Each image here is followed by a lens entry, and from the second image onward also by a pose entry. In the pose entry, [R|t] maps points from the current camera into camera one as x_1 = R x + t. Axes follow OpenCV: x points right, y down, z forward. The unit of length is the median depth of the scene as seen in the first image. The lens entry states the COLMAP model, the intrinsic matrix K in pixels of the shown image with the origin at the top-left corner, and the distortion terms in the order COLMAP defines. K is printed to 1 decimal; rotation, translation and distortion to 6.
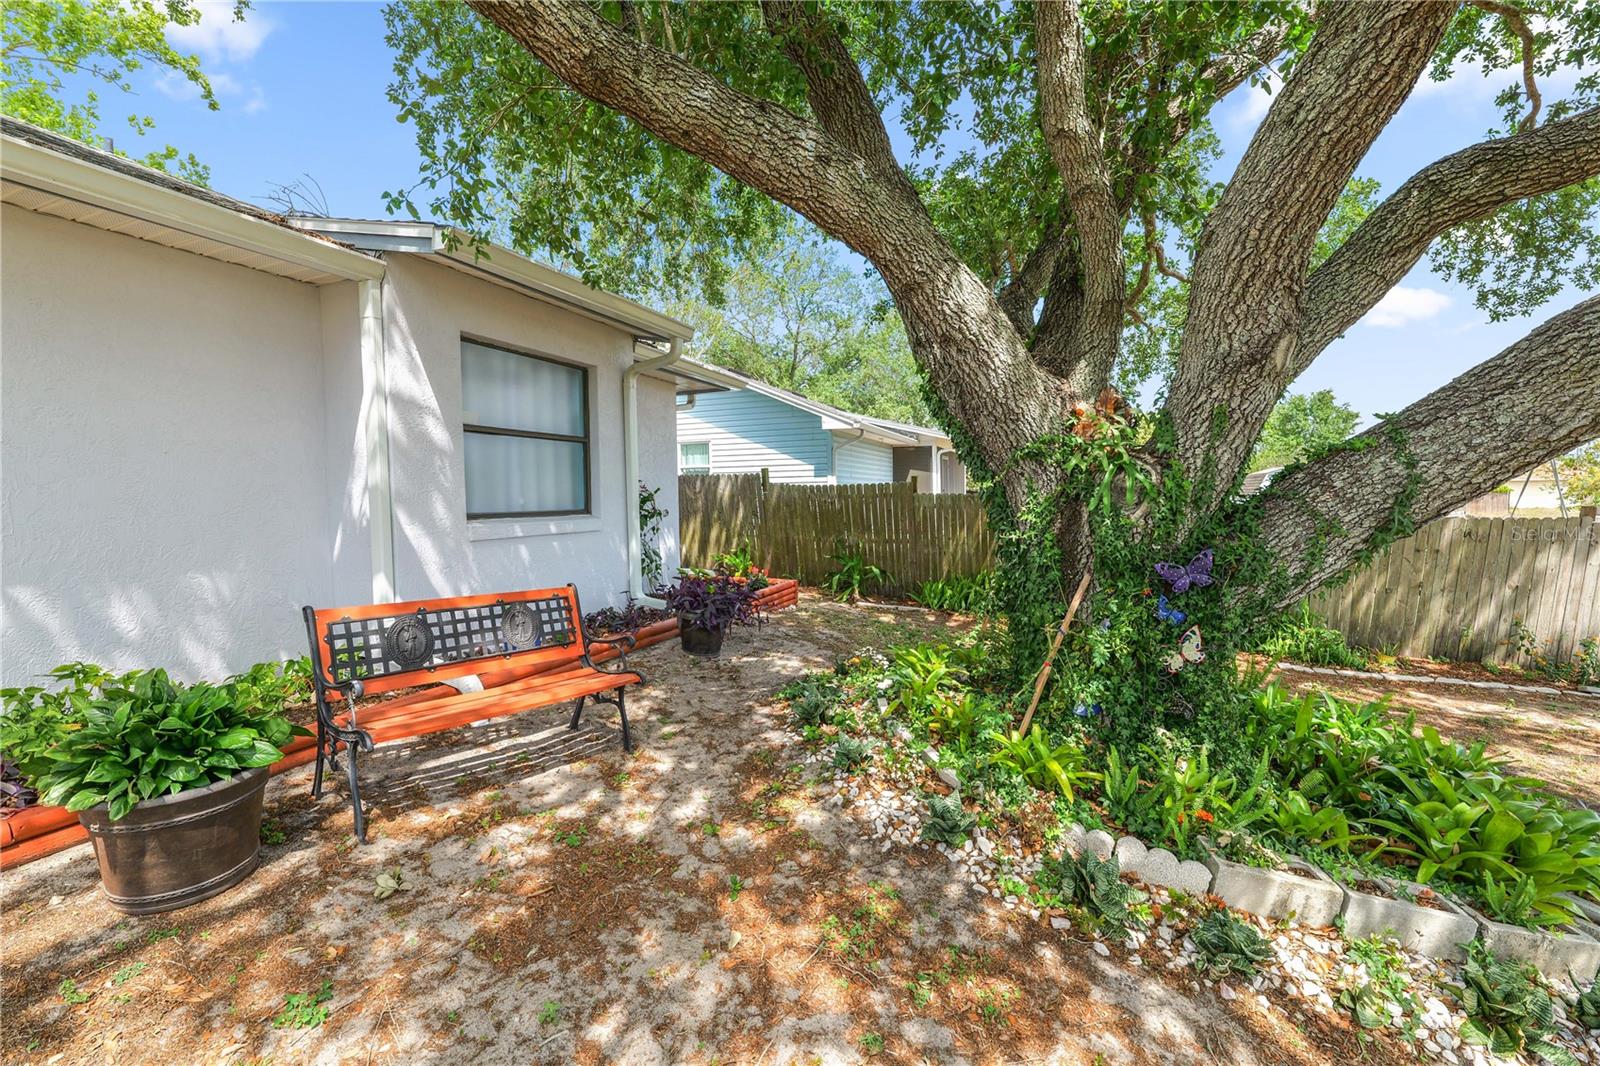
lens RADIAL K [[634.0, 0, 800.0], [0, 634.0, 533.0], [0, 0, 1]] dist [-0.000992, 0.000021]
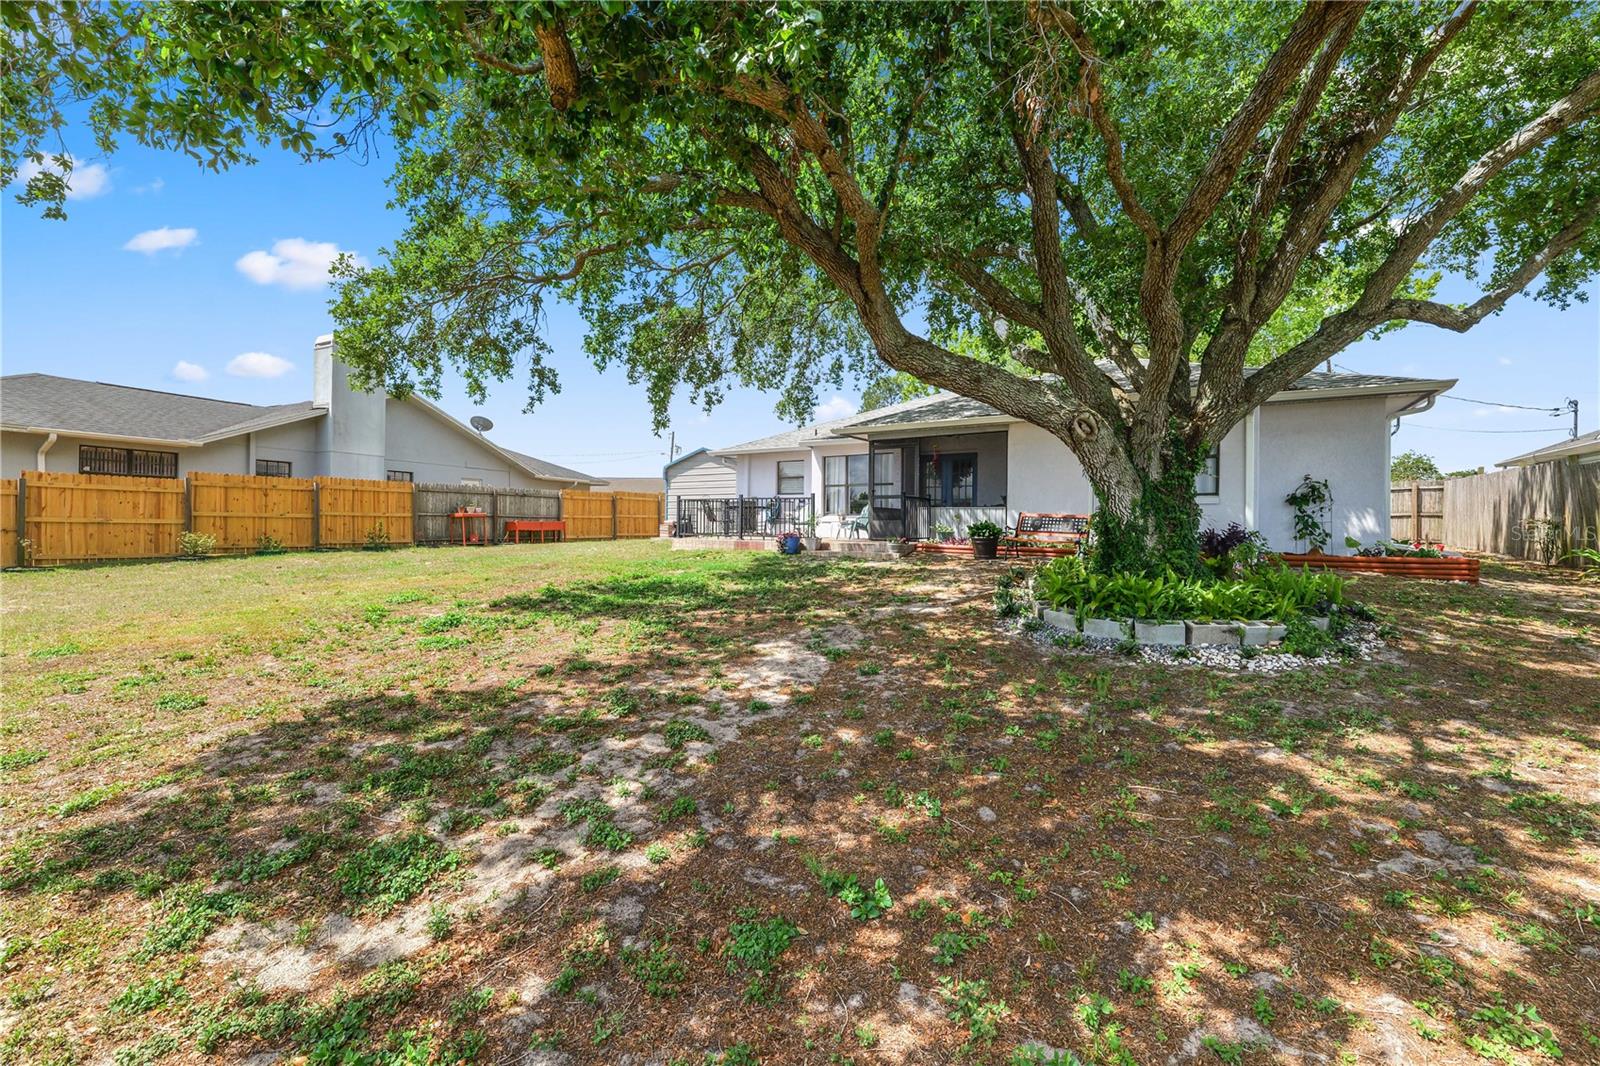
lens RADIAL K [[650.0, 0, 800.0], [0, 650.0, 533.0], [0, 0, 1]] dist [-0.010505, 0.000330]
pose [[-0.188268, 0.021502, -0.981882, 1.758558], [-0.069914, 0.996930, 0.035237, 0.098006], [0.979626, 0.075281, -0.186187, 0.167865]]
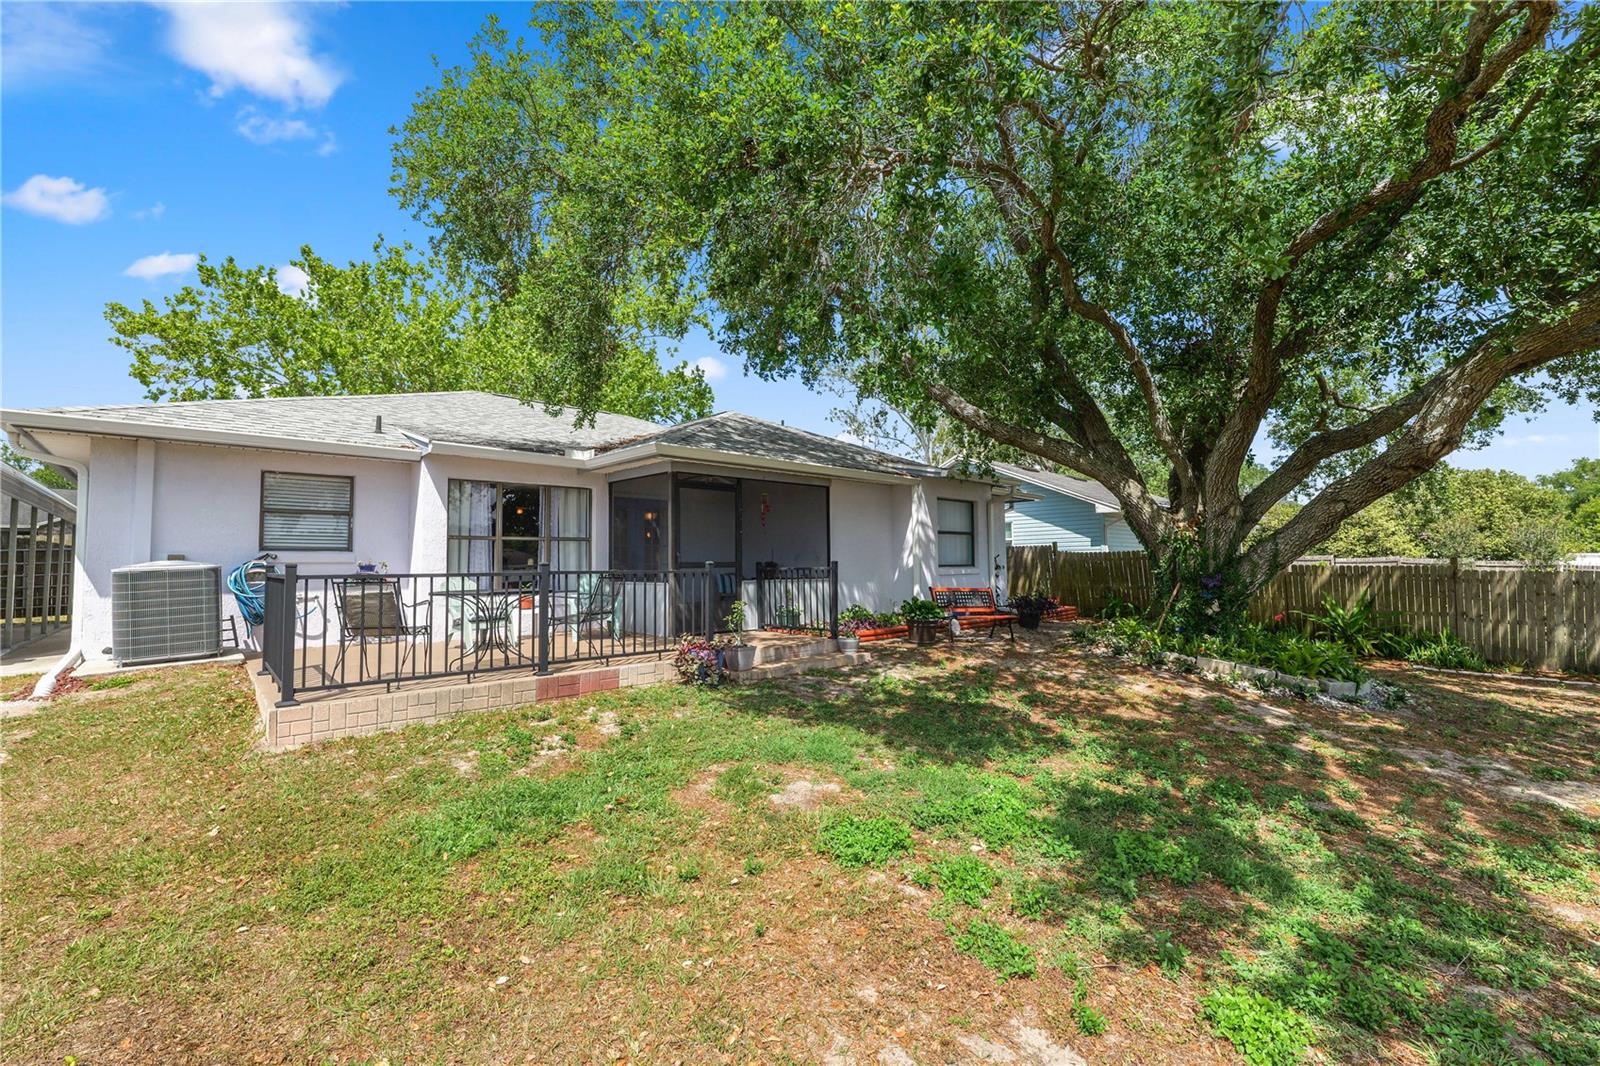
lens RADIAL K [[650.0, 0, 800.0], [0, 650.0, 533.0], [0, 0, 1]] dist [-0.010505, 0.000330]
pose [[0.914042, -0.019630, -0.405143, 0.037315], [-0.022520, 0.994832, -0.099009, 0.094440], [0.404993, 0.099622, 0.908876, -1.351192]]
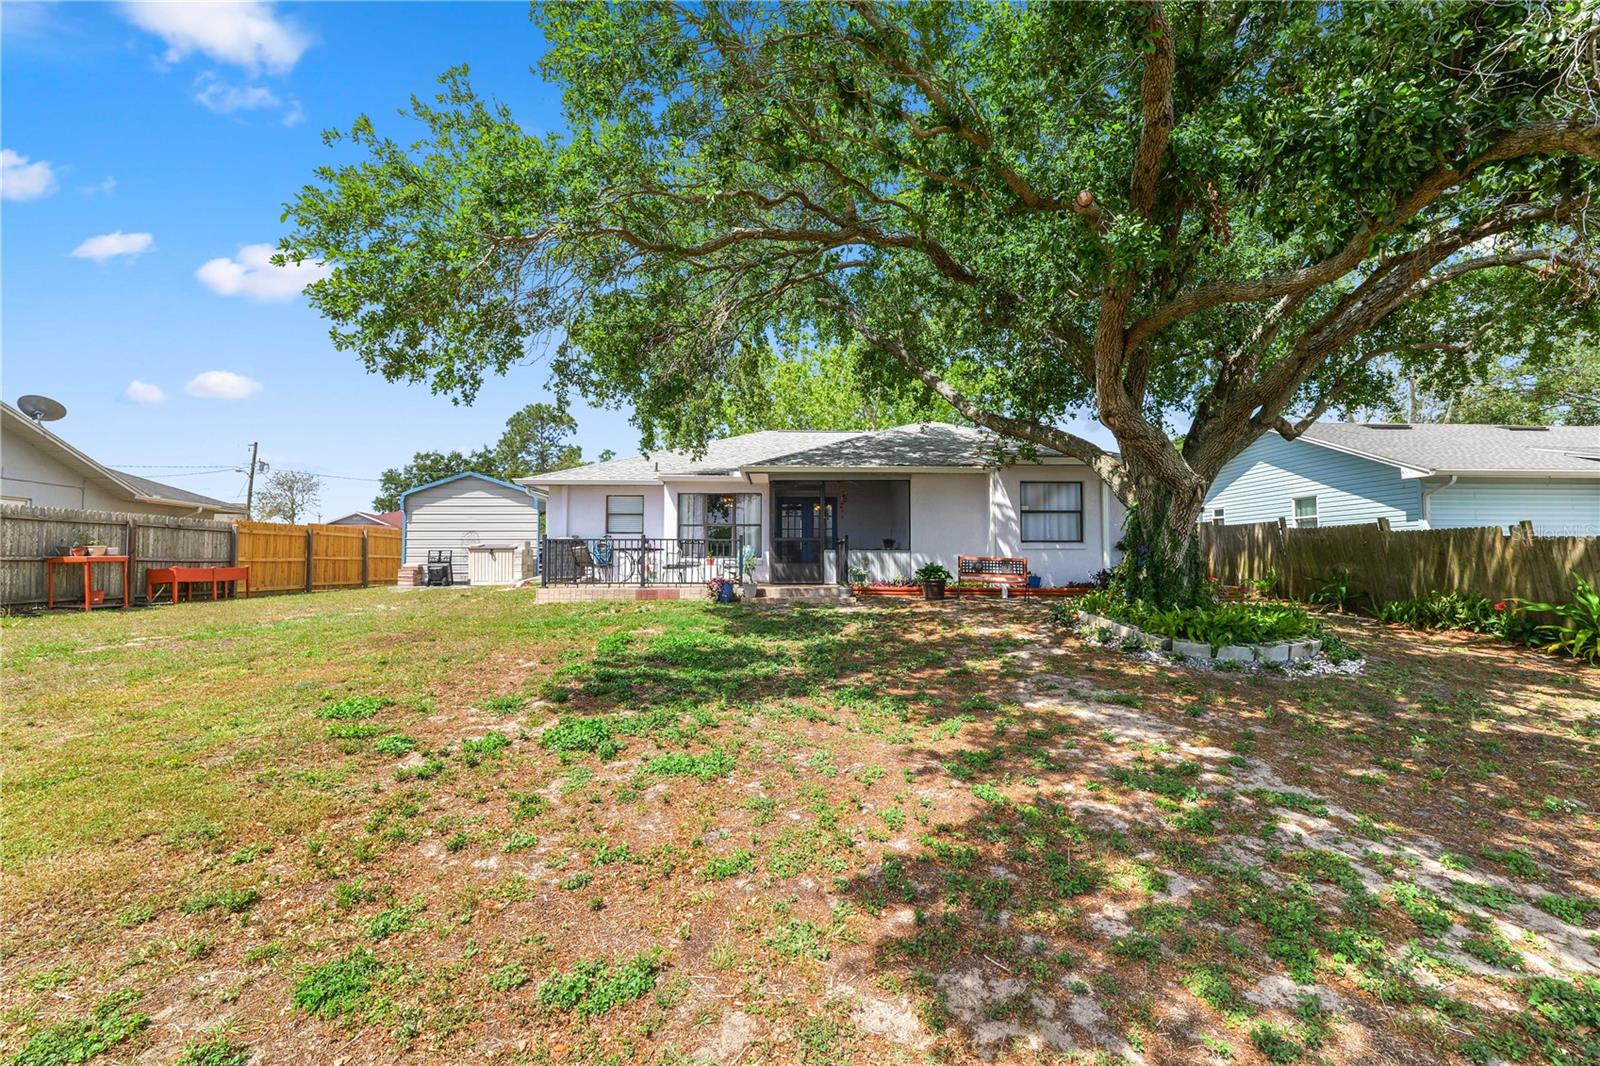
lens RADIAL K [[650.0, 0, 800.0], [0, 650.0, 533.0], [0, 0, 1]] dist [-0.010505, 0.000330]
pose [[0.397161, -0.031642, -0.917204, 1.486171], [-0.061416, 0.996249, -0.060963, 0.148827], [0.915692, 0.080543, 0.393727, -0.935009]]
